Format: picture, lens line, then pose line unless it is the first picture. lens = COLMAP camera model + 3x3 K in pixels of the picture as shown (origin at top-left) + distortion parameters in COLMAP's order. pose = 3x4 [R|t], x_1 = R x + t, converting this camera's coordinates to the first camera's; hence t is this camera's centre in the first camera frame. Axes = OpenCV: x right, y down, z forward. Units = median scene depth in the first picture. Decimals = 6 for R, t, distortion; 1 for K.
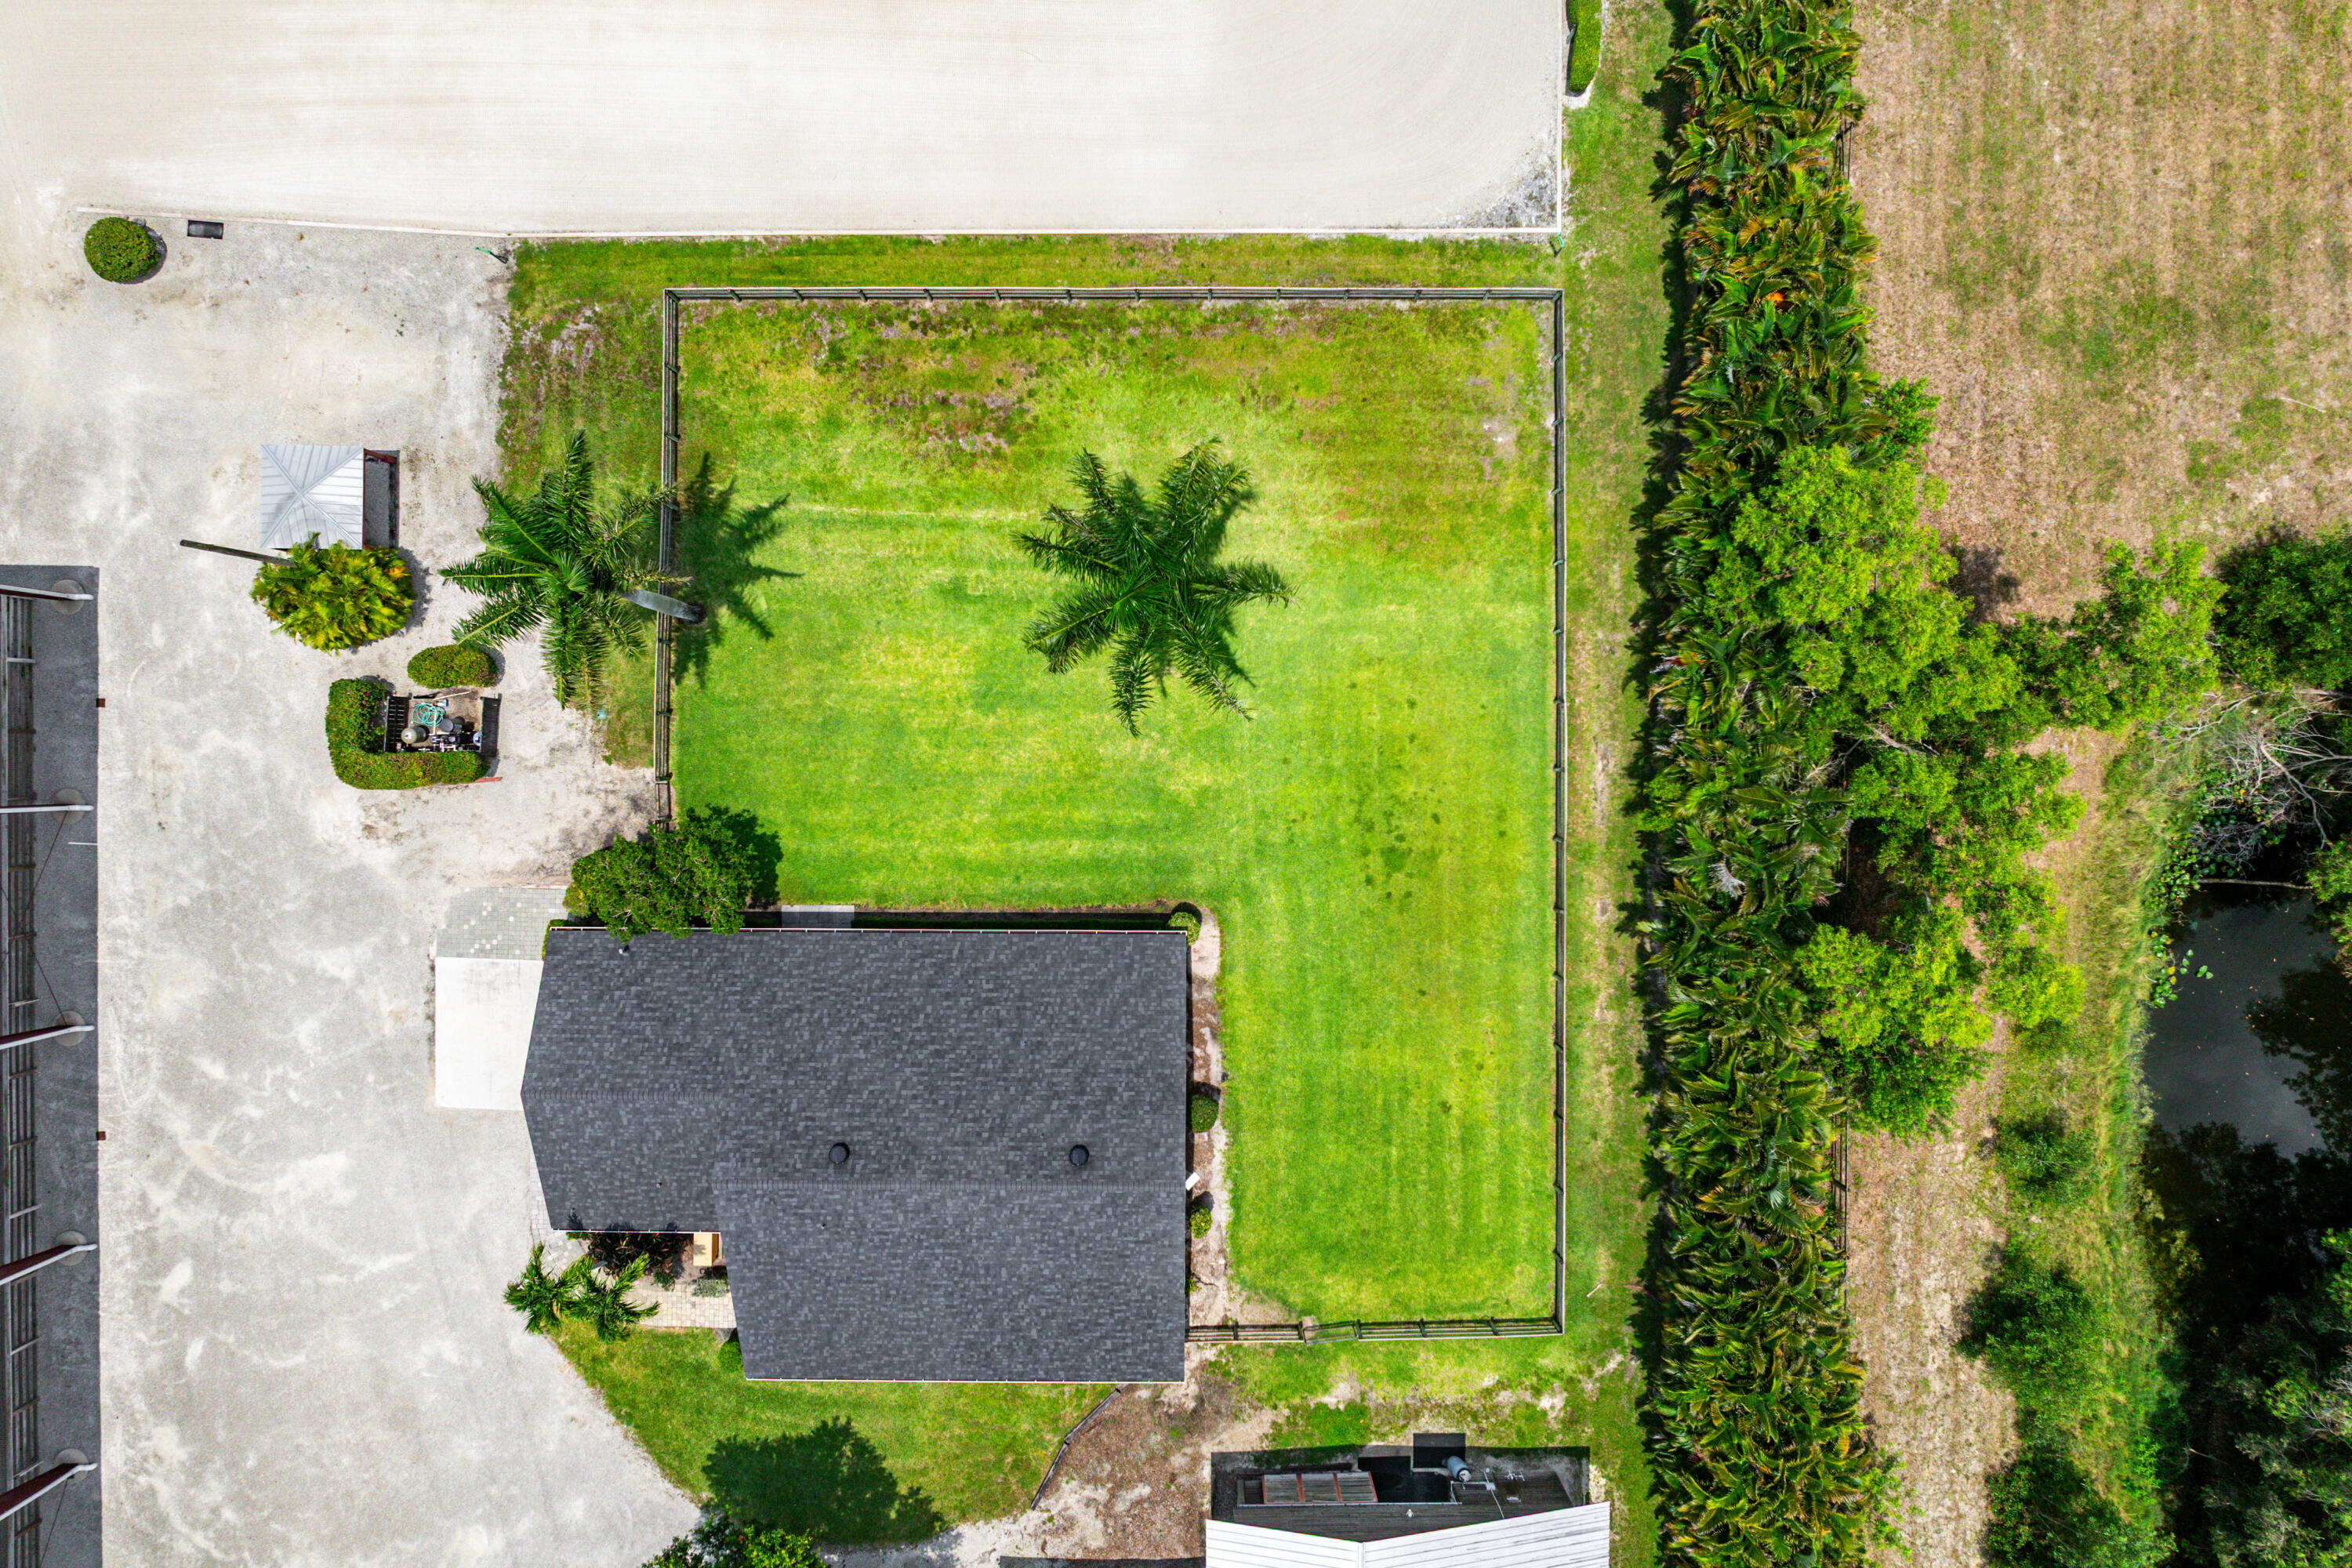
lens RADIAL K [[1591.1, 0, 1234.8], [0, 1591.1, 723.0], [0, 0, 1]] dist [-0.023385, 0.004943]
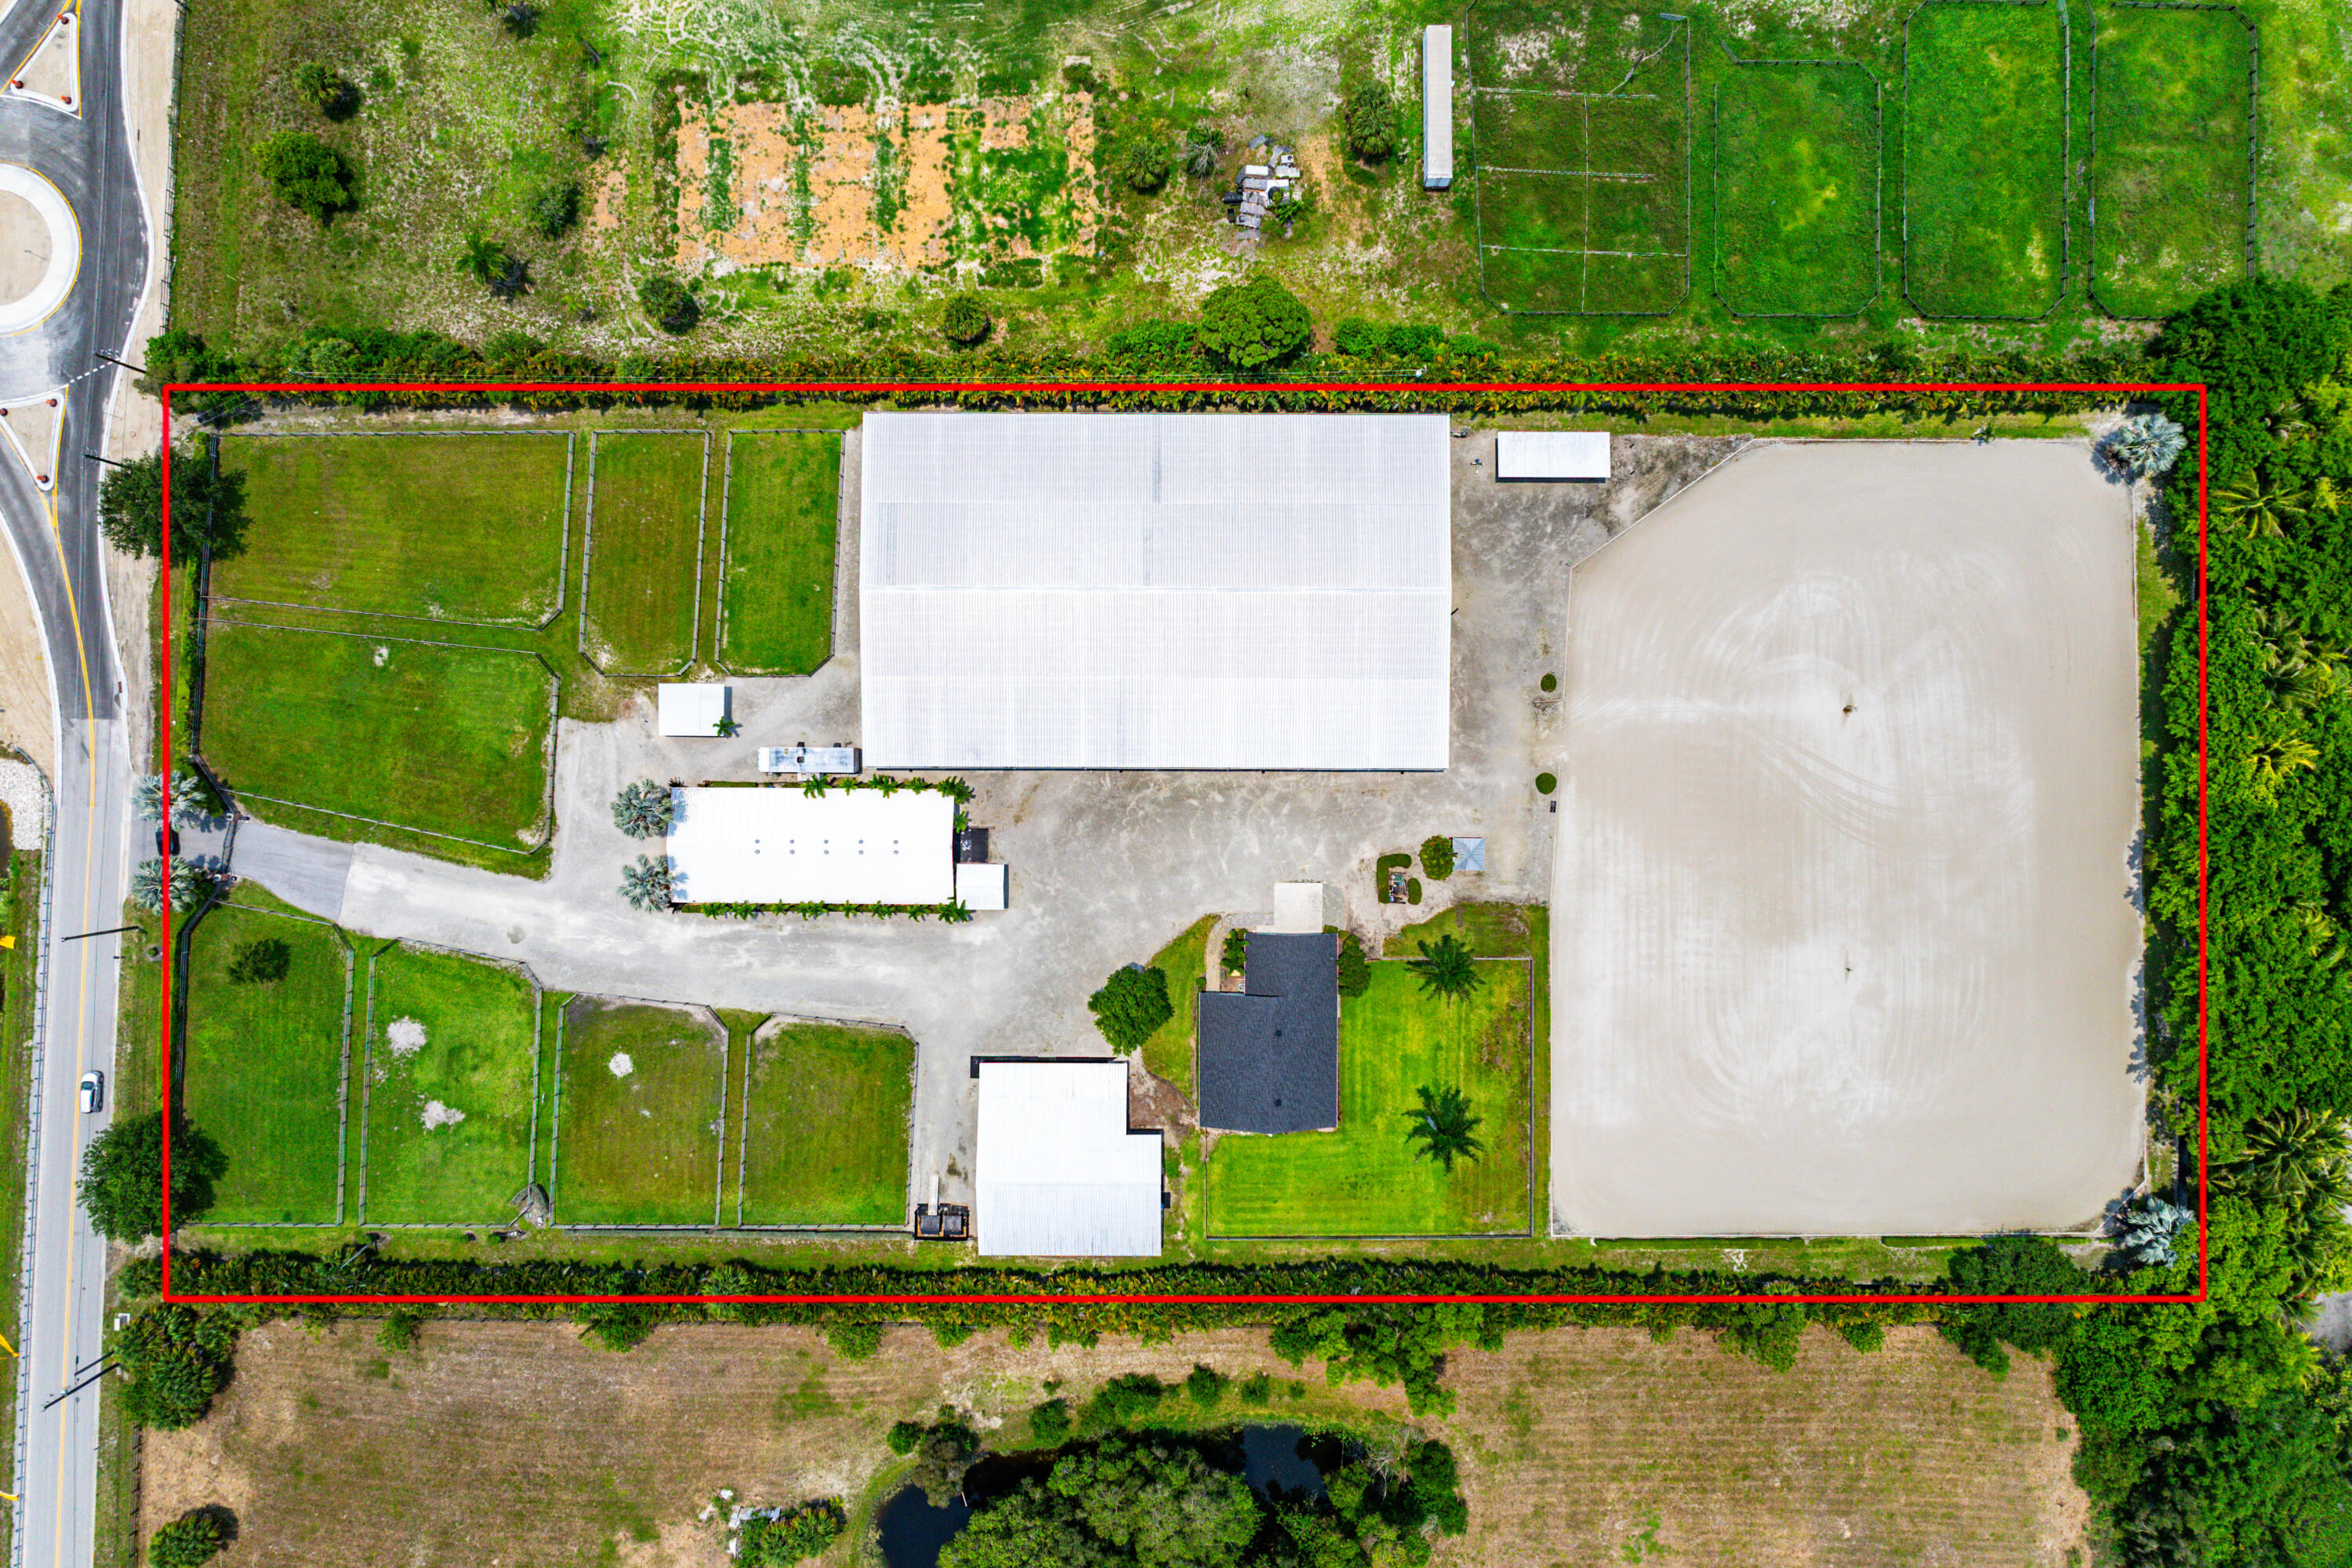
lens RADIAL K [[1643.8, 0, 1177.2], [0, 1643.8, 740.6], [0, 0, 1]] dist [-0.027527, 0.000141]
pose [[0.002133, 0.999996, 0.001675, -0.794300], [-0.999967, 0.002146, -0.007822, 0.461931], [-0.007826, -0.001658, 0.999968, -2.269343]]
